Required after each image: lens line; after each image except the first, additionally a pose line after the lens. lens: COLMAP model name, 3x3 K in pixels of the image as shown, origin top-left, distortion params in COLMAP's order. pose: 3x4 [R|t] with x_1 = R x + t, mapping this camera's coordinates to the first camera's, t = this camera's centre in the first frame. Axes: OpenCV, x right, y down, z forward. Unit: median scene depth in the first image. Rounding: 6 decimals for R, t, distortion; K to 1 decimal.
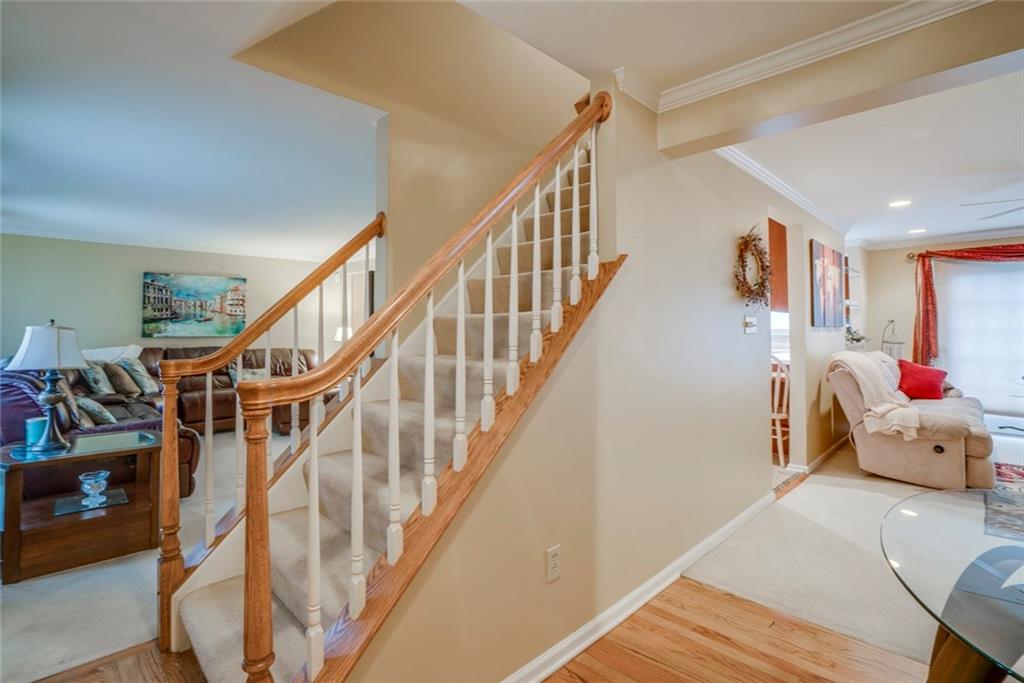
lens RADIAL K [[490.7, 0, 517.8], [0, 490.7, 312.6], [0, 0, 1]] dist [-0.062490, 0.024025]
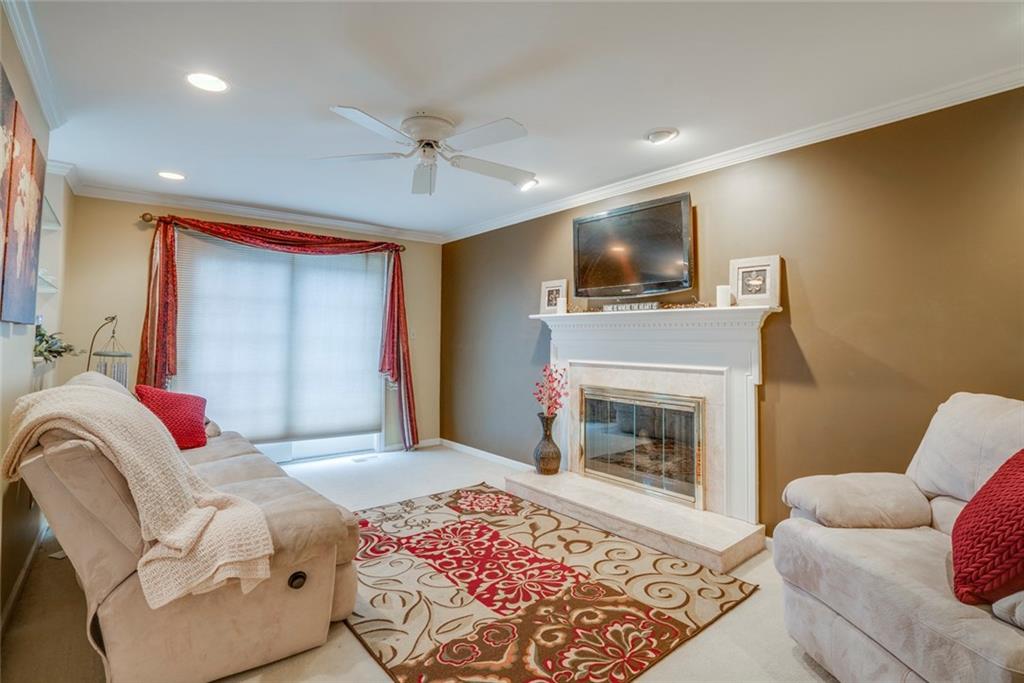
lens RADIAL K [[490.7, 0, 517.8], [0, 490.7, 312.6], [0, 0, 1]] dist [-0.062490, 0.024025]
pose [[0.096539, 0.050339, 0.994055, 0.271378], [-0.038878, 0.998149, -0.046771, 0.020376], [-0.994570, -0.034132, 0.098317, 0.482970]]
